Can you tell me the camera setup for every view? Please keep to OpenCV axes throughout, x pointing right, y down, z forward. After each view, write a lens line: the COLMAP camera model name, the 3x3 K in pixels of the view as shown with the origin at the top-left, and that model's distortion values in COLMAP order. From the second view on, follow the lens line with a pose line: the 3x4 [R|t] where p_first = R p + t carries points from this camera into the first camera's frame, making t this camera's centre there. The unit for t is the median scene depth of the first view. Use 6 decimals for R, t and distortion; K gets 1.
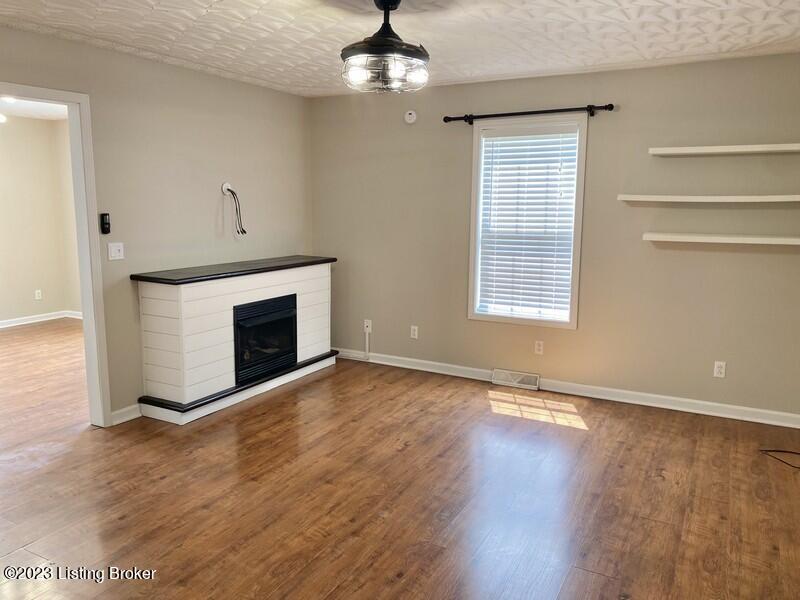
lens RADIAL K [[618.6, 0, 400.0], [0, 618.6, 300.0], [0, 0, 1]] dist [0.031028, -0.000801]
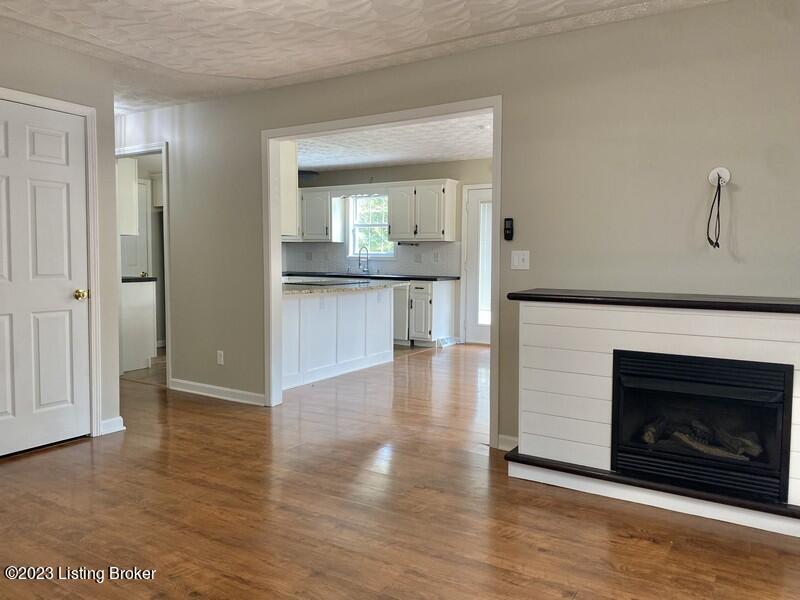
lens RADIAL K [[618.6, 0, 400.0], [0, 618.6, 300.0], [0, 0, 1]] dist [0.031028, -0.000801]
pose [[-0.076067, 0.062679, -0.995131, 0.446556], [-0.163273, 0.983768, 0.074443, -0.059071], [0.983644, 0.168140, -0.064598, 0.886179]]
